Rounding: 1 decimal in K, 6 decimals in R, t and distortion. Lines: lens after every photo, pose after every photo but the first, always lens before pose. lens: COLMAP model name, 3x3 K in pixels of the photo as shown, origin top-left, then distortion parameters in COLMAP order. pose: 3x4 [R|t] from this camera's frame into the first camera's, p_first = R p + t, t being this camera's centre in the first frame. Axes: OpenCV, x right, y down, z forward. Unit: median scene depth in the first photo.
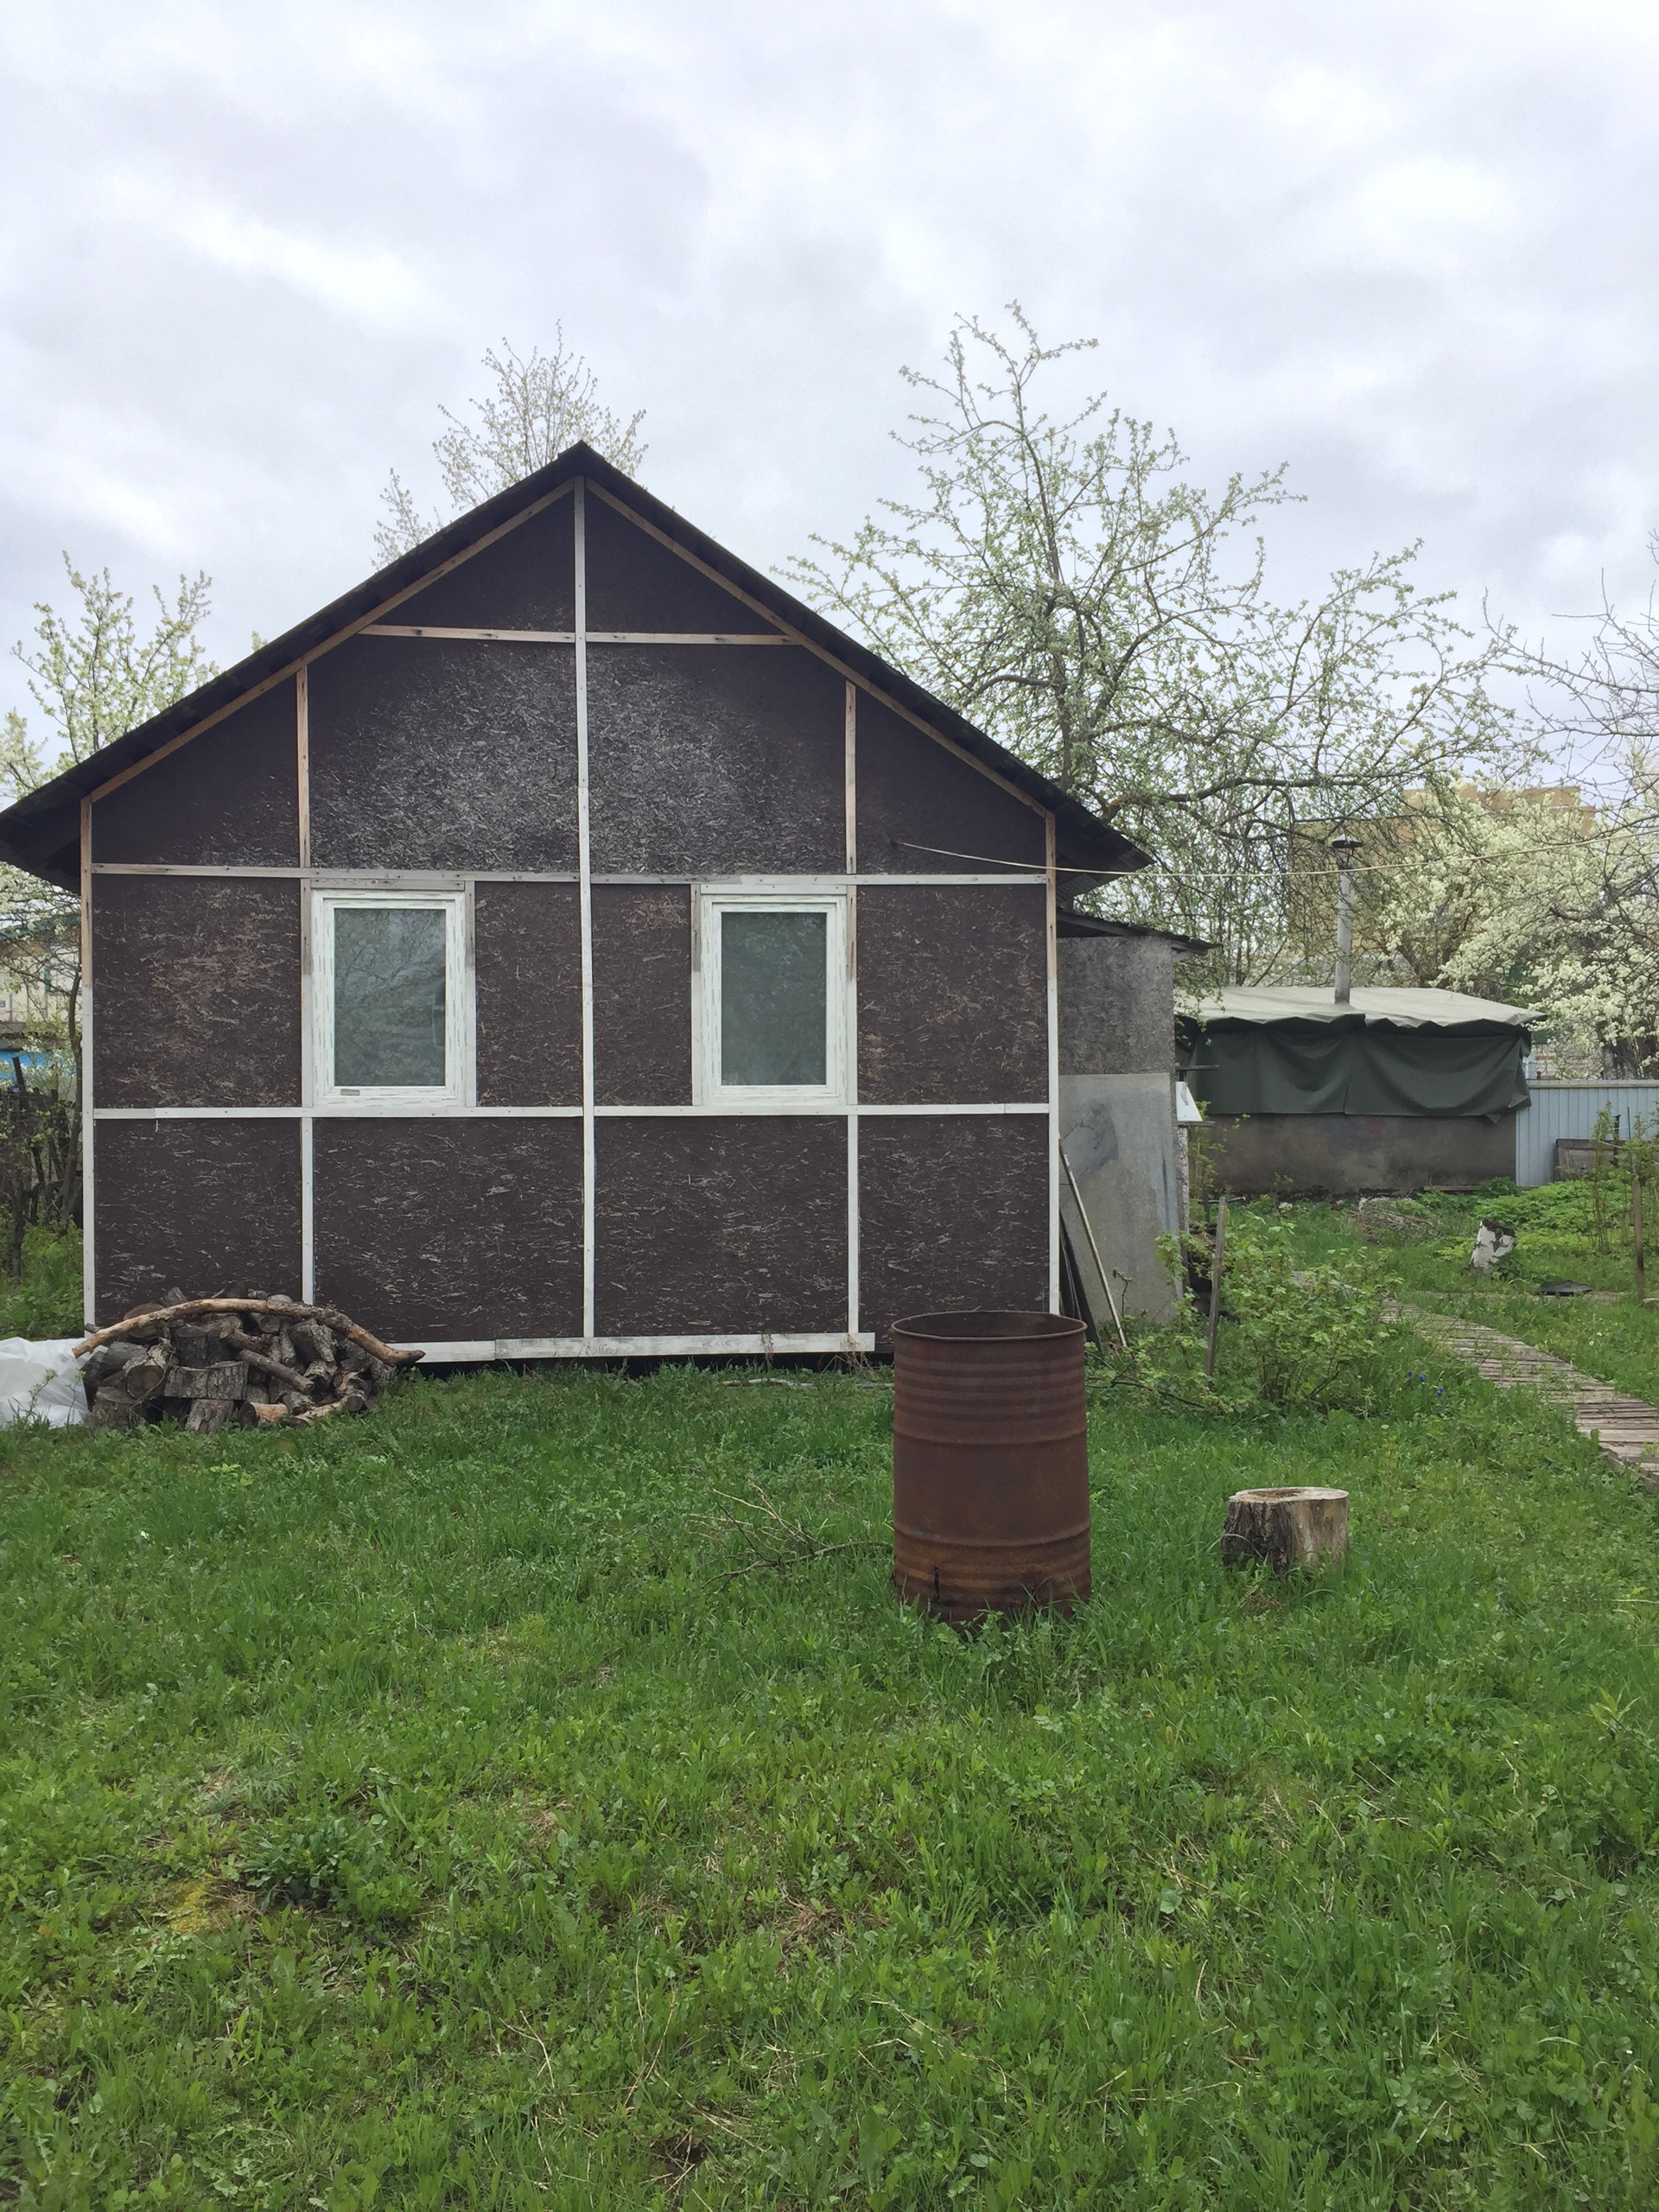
lens RADIAL K [[1893.4, 0, 852.9], [0, 1893.4, 1095.9], [0, 0, 1]] dist [0.089489, -0.113468]
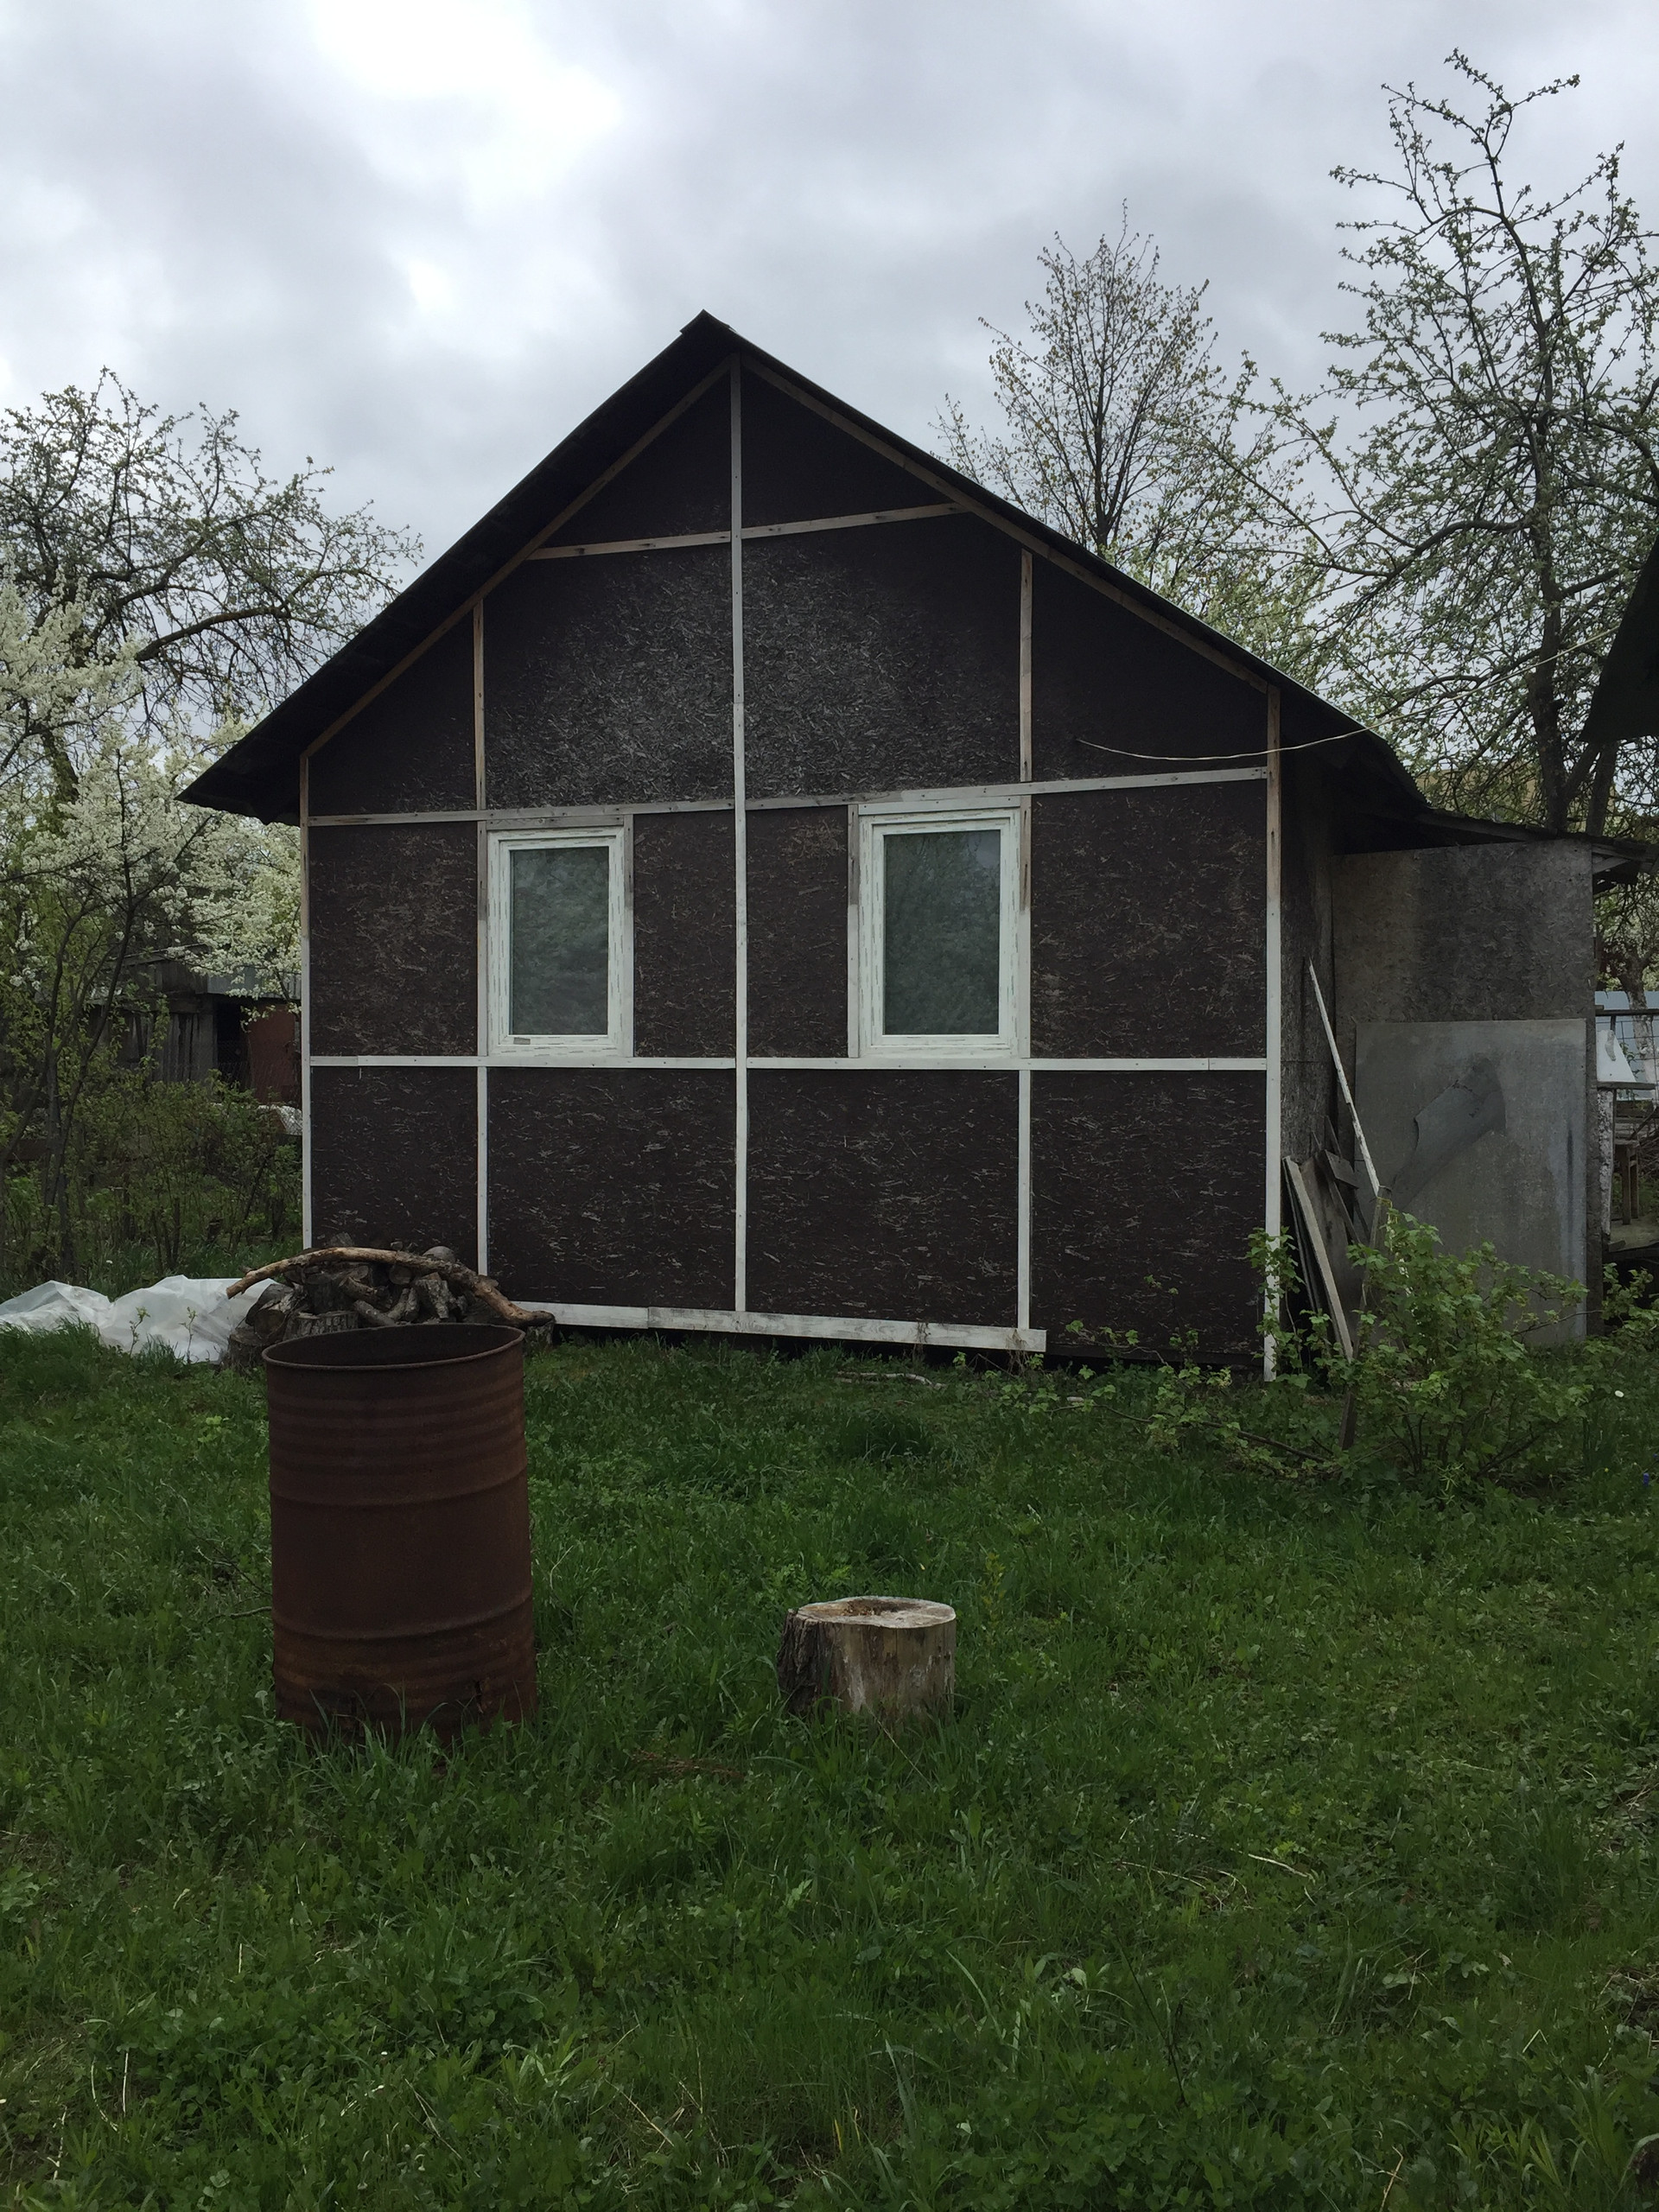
lens RADIAL K [[1893.4, 0, 841.1], [0, 1893.4, 1095.3], [0, 0, 1]] dist [0.089489, -0.113468]
pose [[0.885046, 0.016863, -0.465198, 0.322348], [-0.004325, 0.999598, 0.028005, -0.002000], [0.465484, -0.022774, 0.884763, 0.218833]]
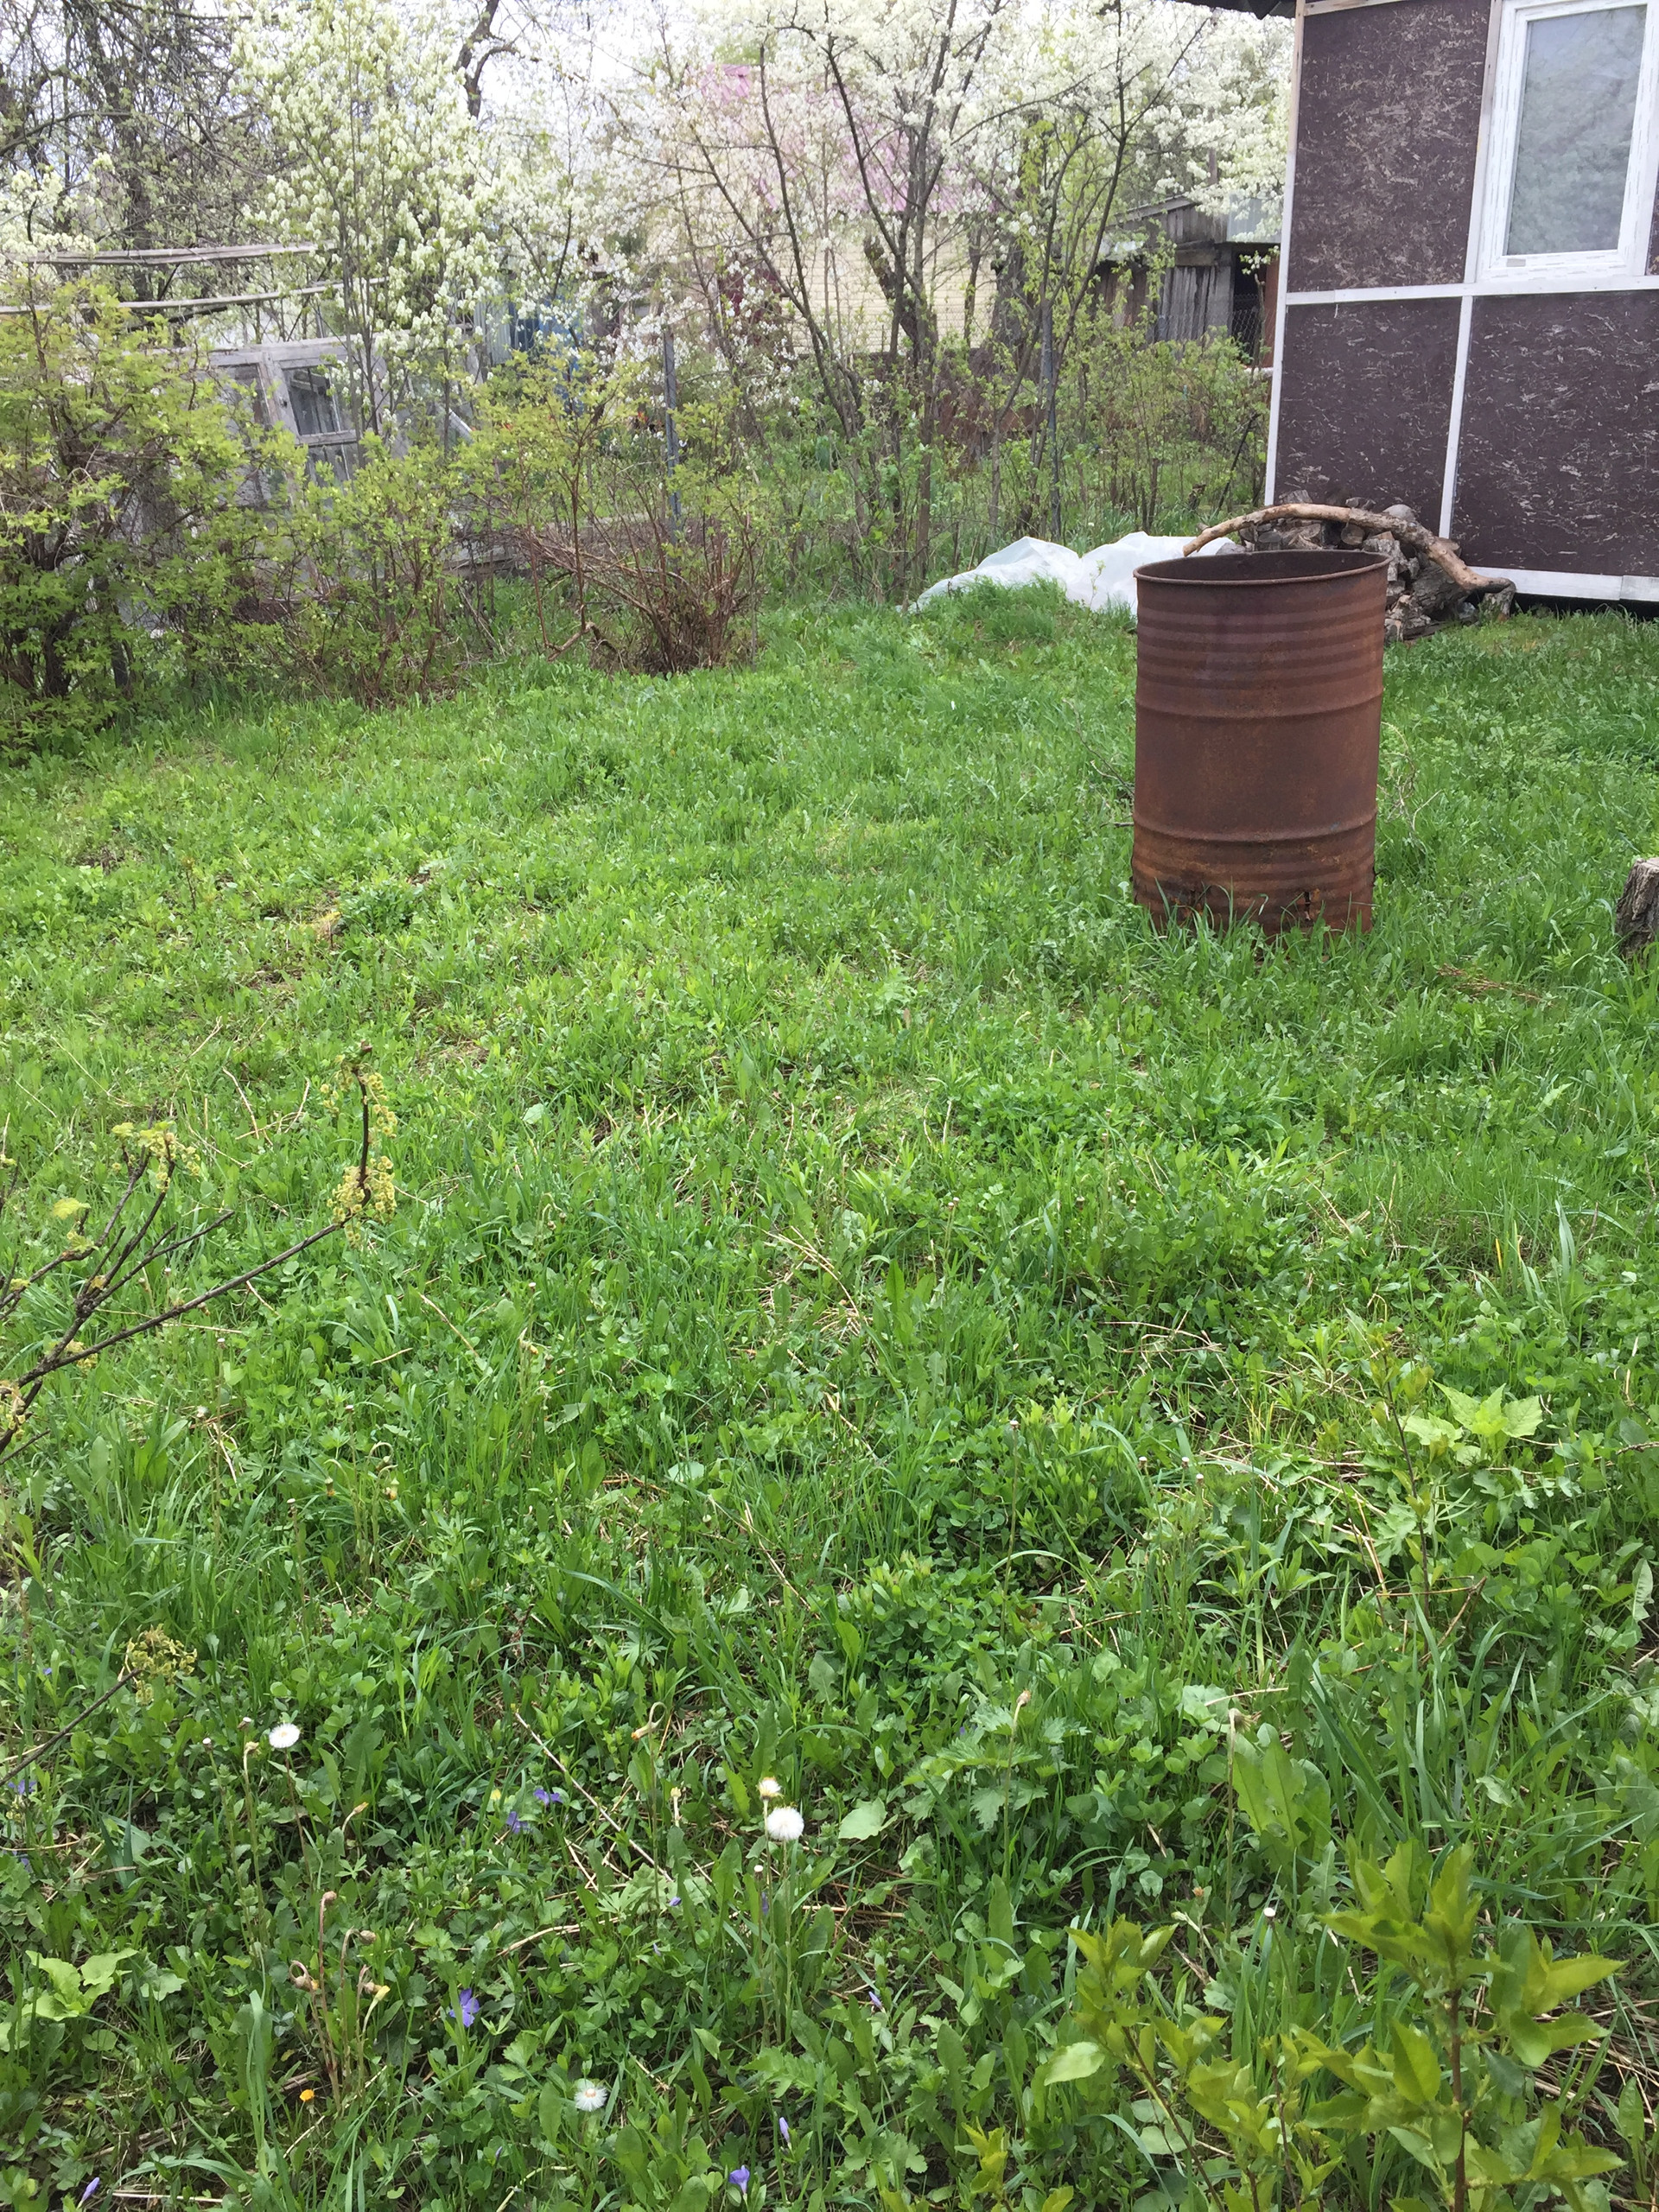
lens RADIAL K [[1893.4, 0, 808.7], [0, 1893.4, 1113.5], [0, 0, 1]] dist [0.089489, -0.113468]
pose [[0.526809, 0.308709, -0.791941, 0.367914], [0.029975, 0.924387, 0.380277, 0.012746], [0.849455, -0.224072, 0.477722, 0.224089]]
